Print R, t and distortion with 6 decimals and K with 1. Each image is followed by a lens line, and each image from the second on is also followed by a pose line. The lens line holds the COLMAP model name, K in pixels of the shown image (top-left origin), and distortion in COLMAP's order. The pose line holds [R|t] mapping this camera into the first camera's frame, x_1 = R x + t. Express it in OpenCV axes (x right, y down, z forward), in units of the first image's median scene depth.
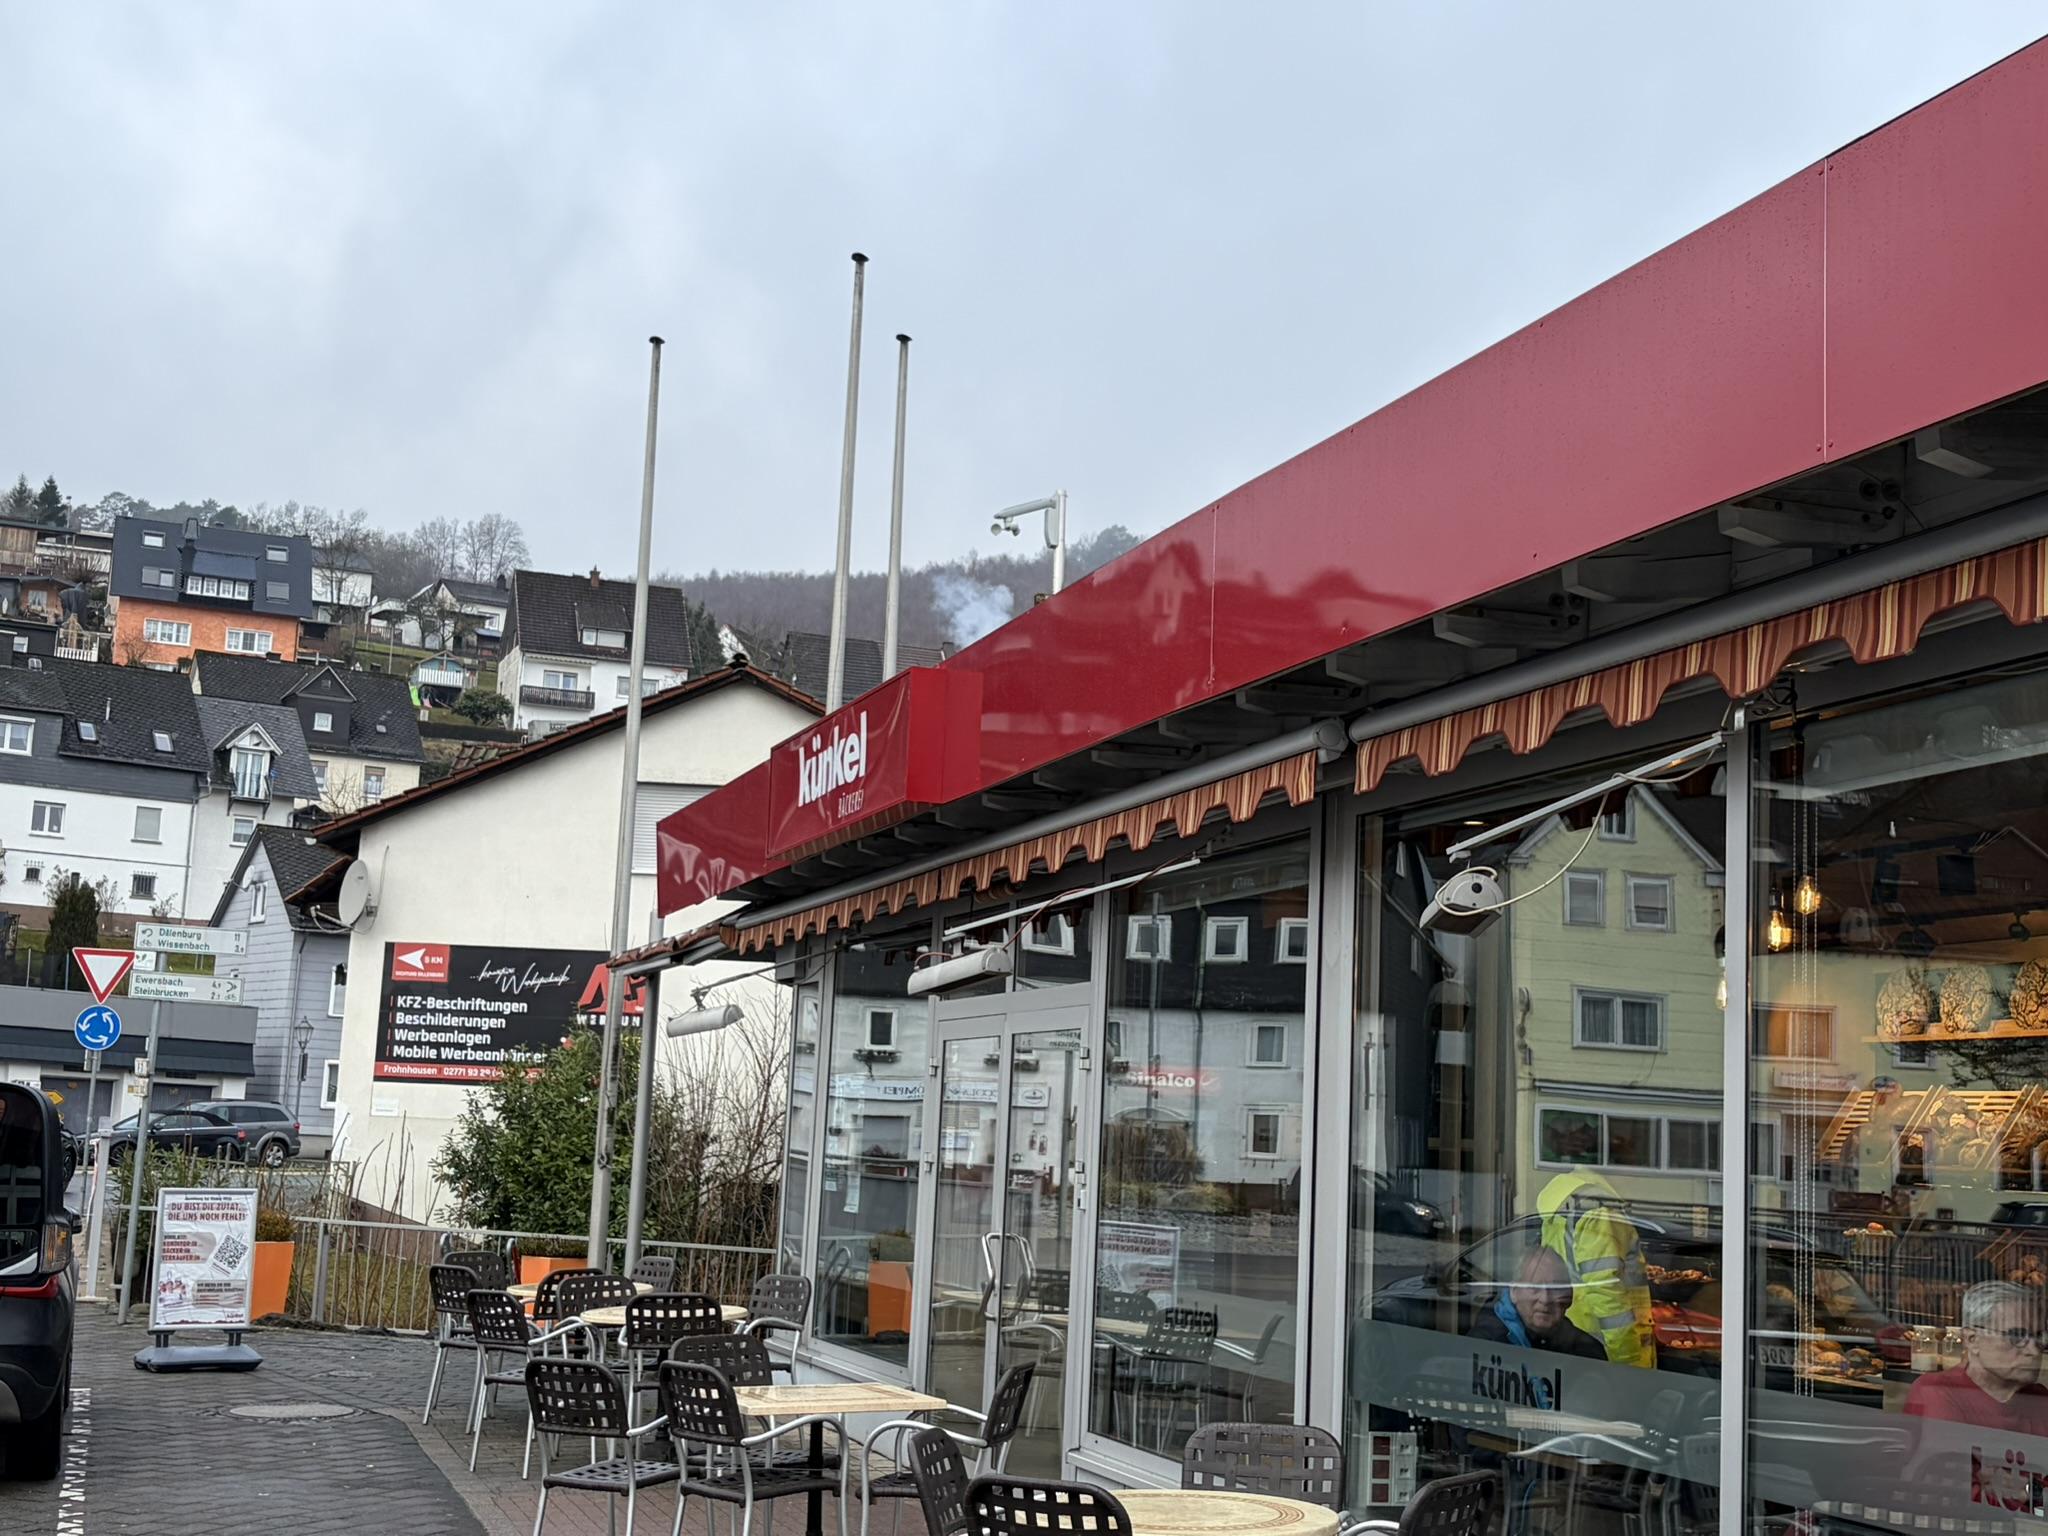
lens RADIAL K [[2661.7, 0, 1074.5], [0, 2661.7, 801.1], [0, 0, 1]] dist [0.204813, -0.697194]
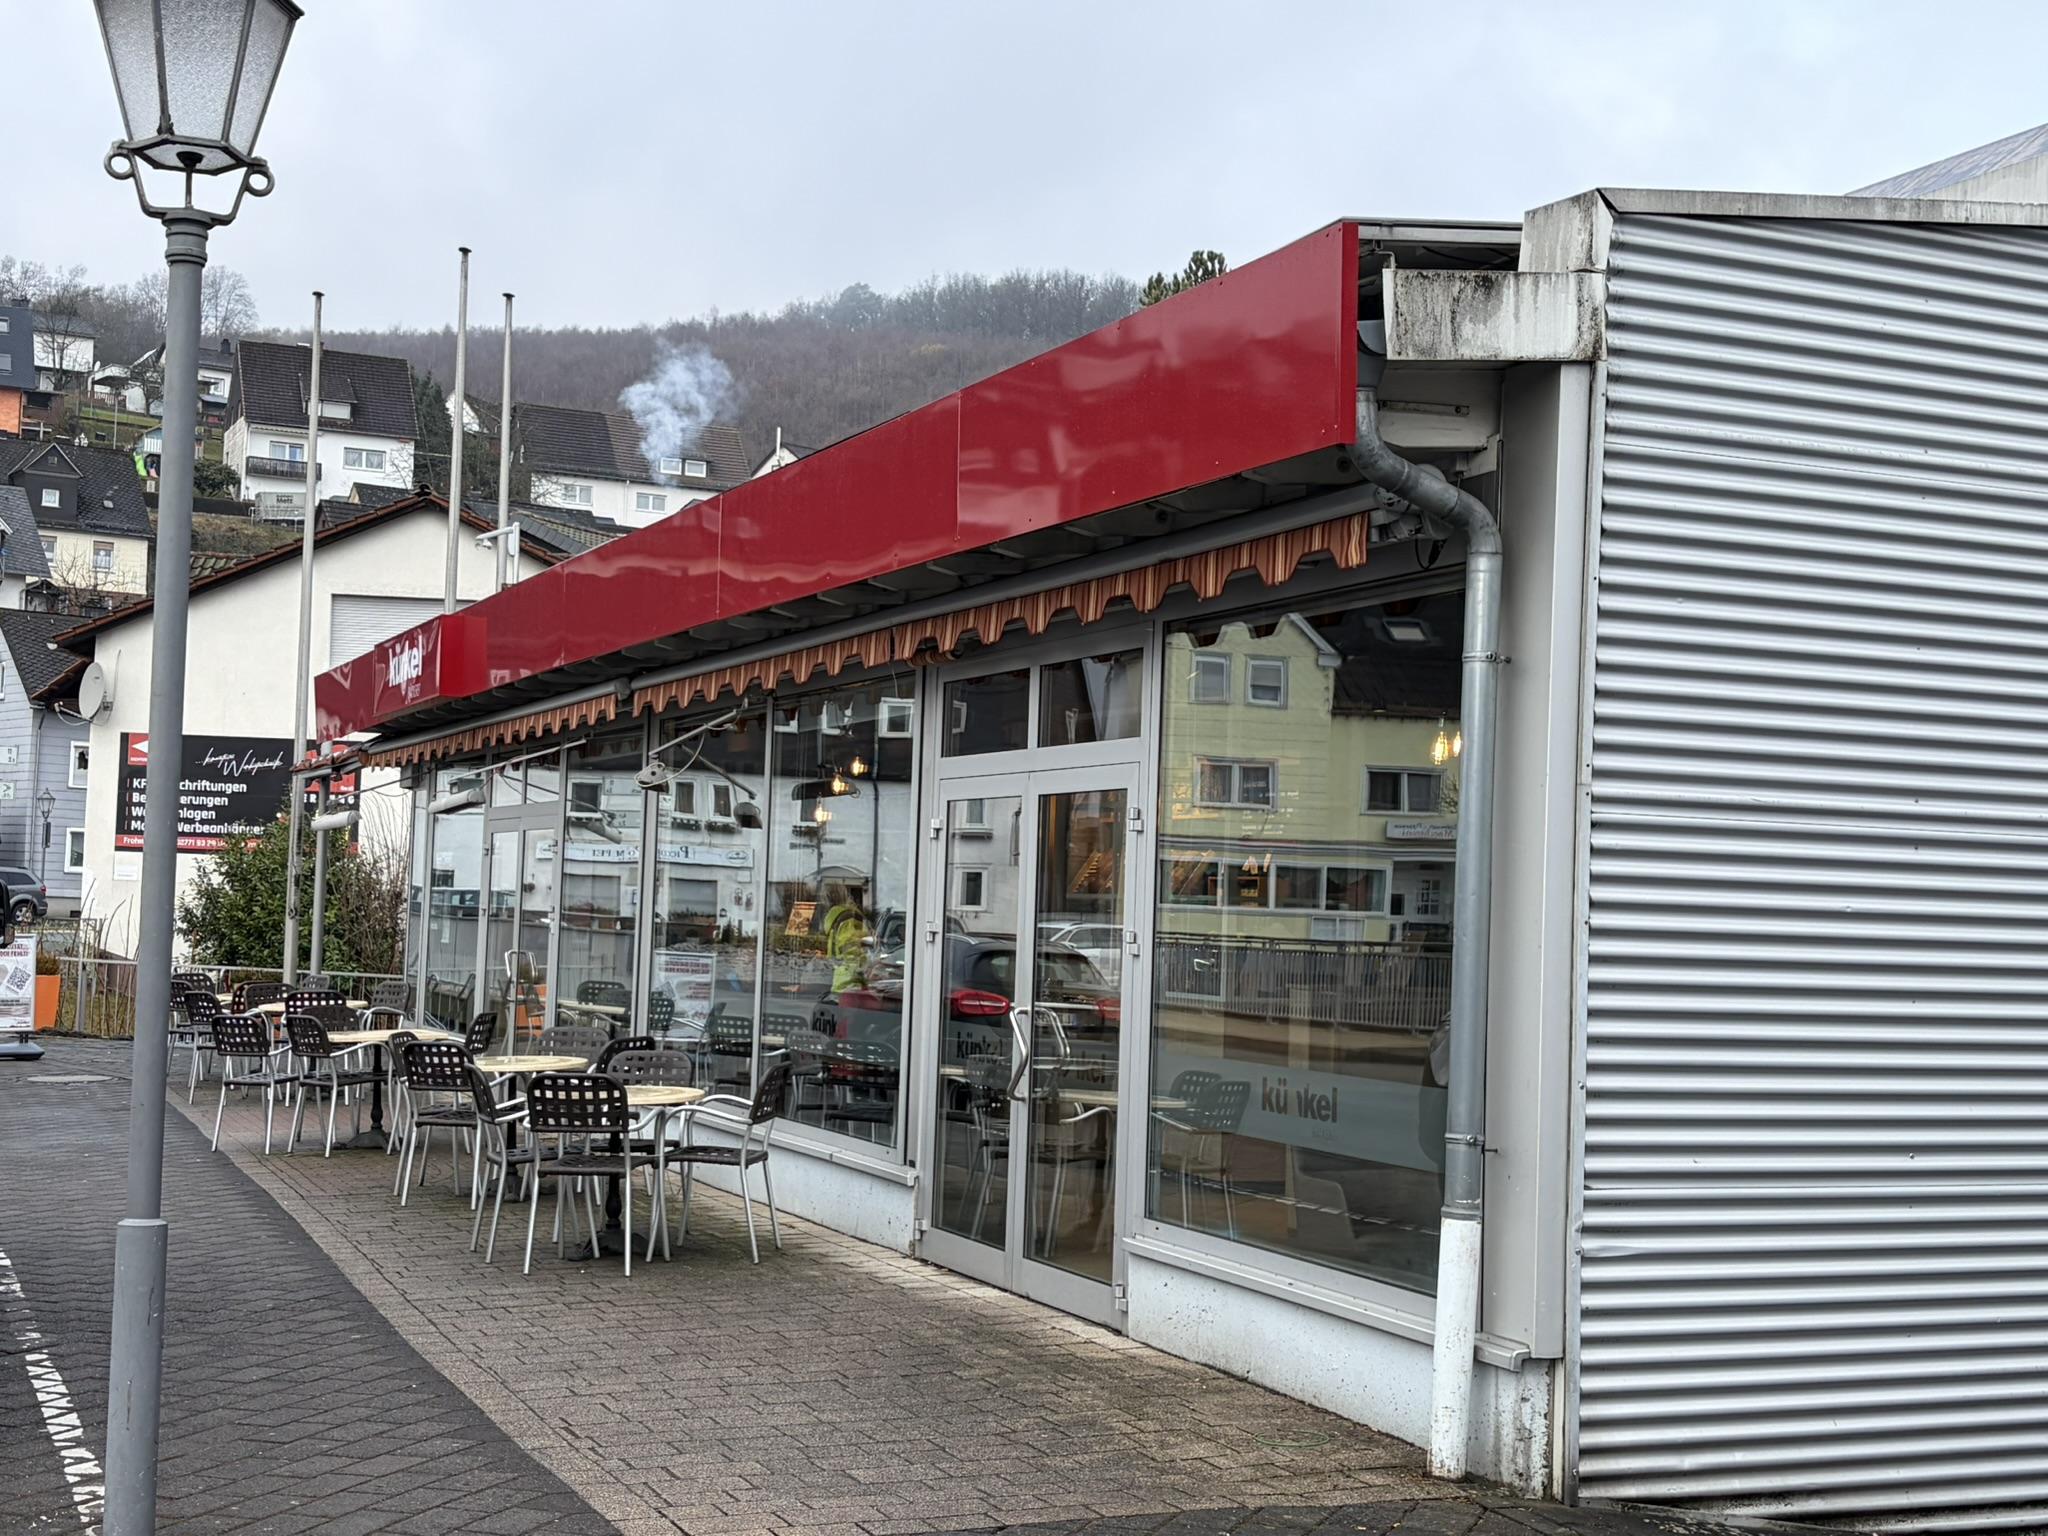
lens RADIAL K [[2661.7, 0, 1074.5], [0, 2661.7, 801.1], [0, 0, 1]] dist [0.204813, -0.697194]
pose [[0.996005, -0.009527, 0.088790, 0.029318], [0.001358, 0.995794, 0.091612, -0.014011], [-0.089289, -0.091125, 0.991828, -0.114454]]
